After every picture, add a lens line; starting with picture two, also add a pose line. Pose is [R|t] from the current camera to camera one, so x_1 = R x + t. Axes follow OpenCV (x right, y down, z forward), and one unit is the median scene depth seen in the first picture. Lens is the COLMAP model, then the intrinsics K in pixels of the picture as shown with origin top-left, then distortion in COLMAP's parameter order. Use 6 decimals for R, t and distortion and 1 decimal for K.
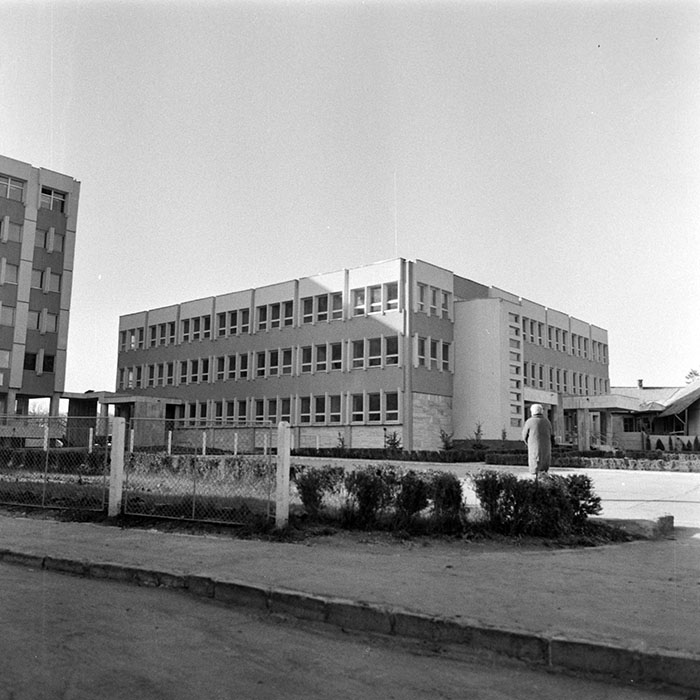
lens RADIAL K [[686.3, 0, 348.0], [0, 686.3, 351.2], [0, 0, 1]] dist [-0.061887, 0.000000]
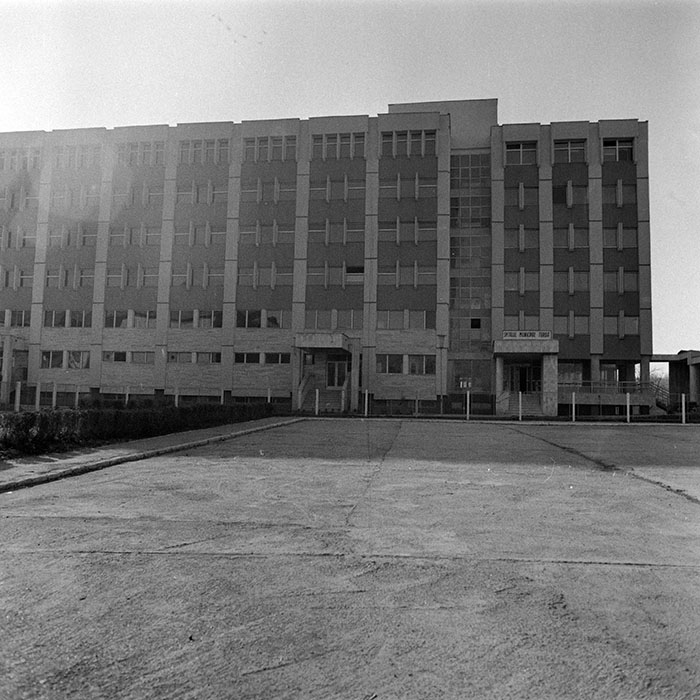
lens RADIAL K [[694.9, 0, 356.6], [0, 694.9, 326.8], [0, 0, 1]] dist [-0.041553, 0.000000]
pose [[0.527198, -0.094088, -0.844517, 0.172232], [0.102064, 0.993667, -0.046990, 0.029394], [0.843591, -0.061422, 0.533462, 0.196963]]
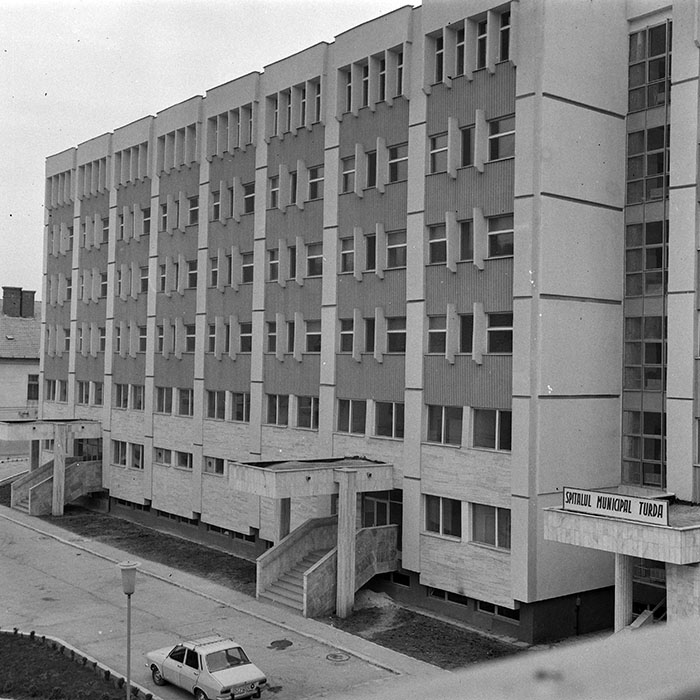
lens RADIAL K [[960.2, 0, 351.6], [0, 960.2, 336.5], [0, 0, 1]] dist [0.038252, 0.000000]
pose [[-0.198463, -0.046756, -0.978993, 0.025887], [0.107173, 0.991837, -0.069095, -0.048661], [0.974231, -0.118635, -0.191832, 0.874433]]
